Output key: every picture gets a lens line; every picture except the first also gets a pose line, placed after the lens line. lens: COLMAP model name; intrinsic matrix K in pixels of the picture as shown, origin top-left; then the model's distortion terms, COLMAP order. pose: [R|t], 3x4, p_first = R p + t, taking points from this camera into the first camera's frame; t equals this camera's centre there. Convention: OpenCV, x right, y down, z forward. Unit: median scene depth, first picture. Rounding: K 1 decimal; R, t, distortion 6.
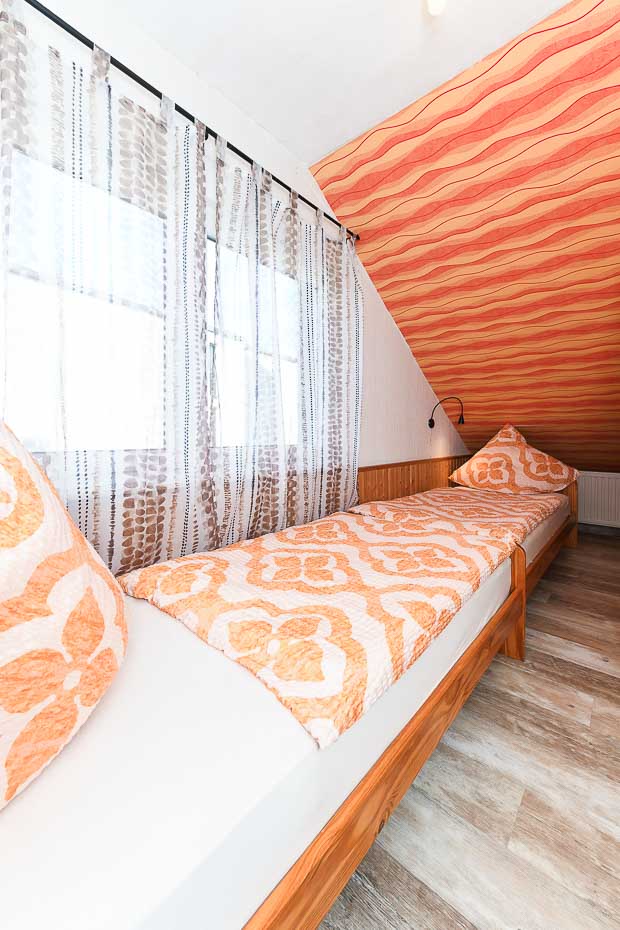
lens RADIAL K [[363.7, 0, 313.1], [0, 363.7, 438.7], [0, 0, 1]] dist [0.001871, -0.002193]
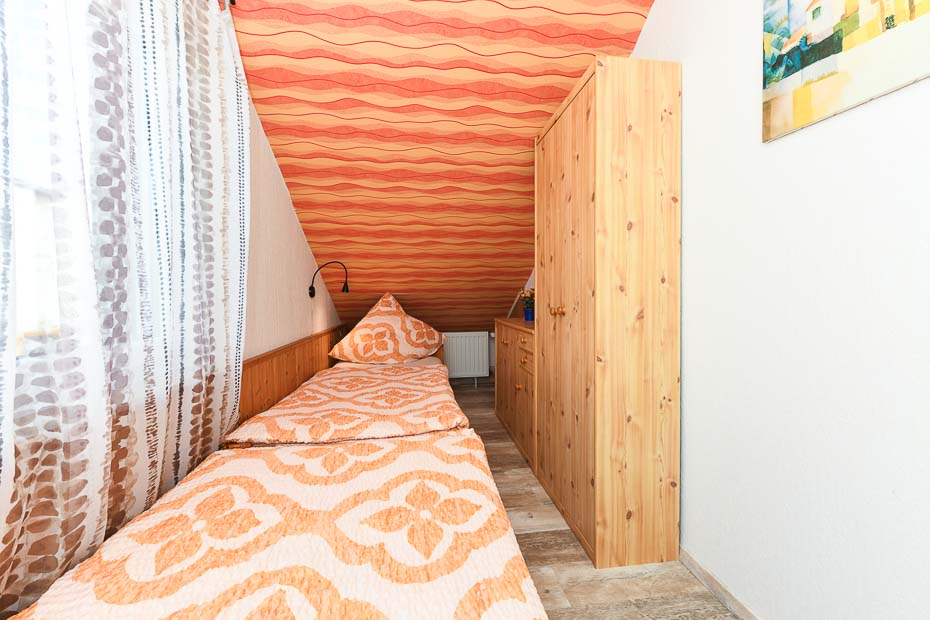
lens RADIAL K [[363.7, 0, 463.8], [0, 363.7, 298.5], [0, 0, 1]] dist [0.001871, -0.002193]
pose [[0.667728, -0.014802, 0.744258, -0.088374], [0.019760, 0.999802, 0.002157, -0.034038], [-0.744143, 0.013266, 0.667889, 0.304254]]
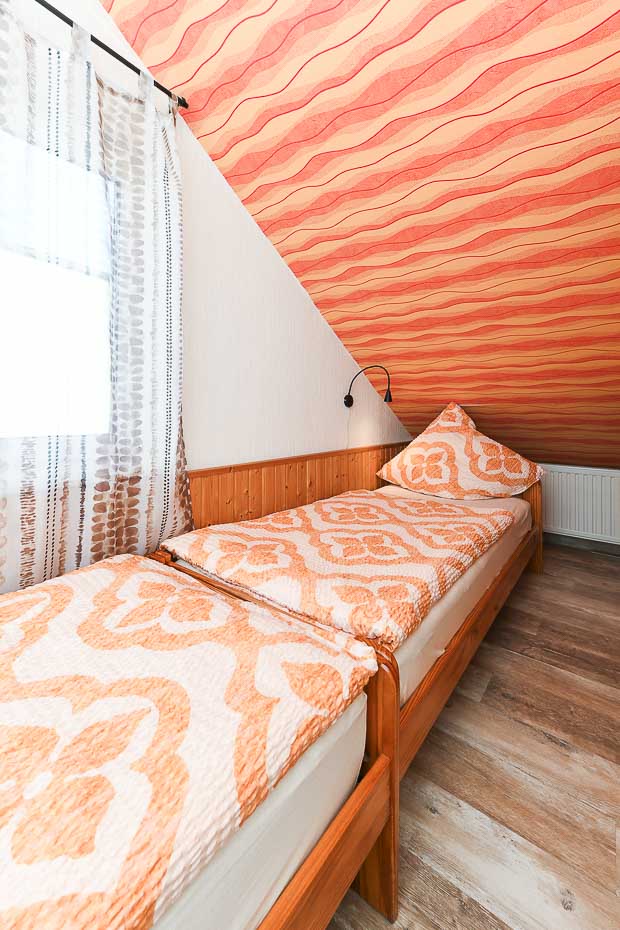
lens RADIAL K [[381.3, 0, 305.5], [0, 381.3, 404.4], [0, 0, 1]] dist [-0.002640, -0.000490]
pose [[0.999048, 0.007708, 0.042948, 0.316894], [-0.006447, 0.999546, -0.029425, -0.018349], [-0.043155, 0.029120, 0.998644, 0.364373]]
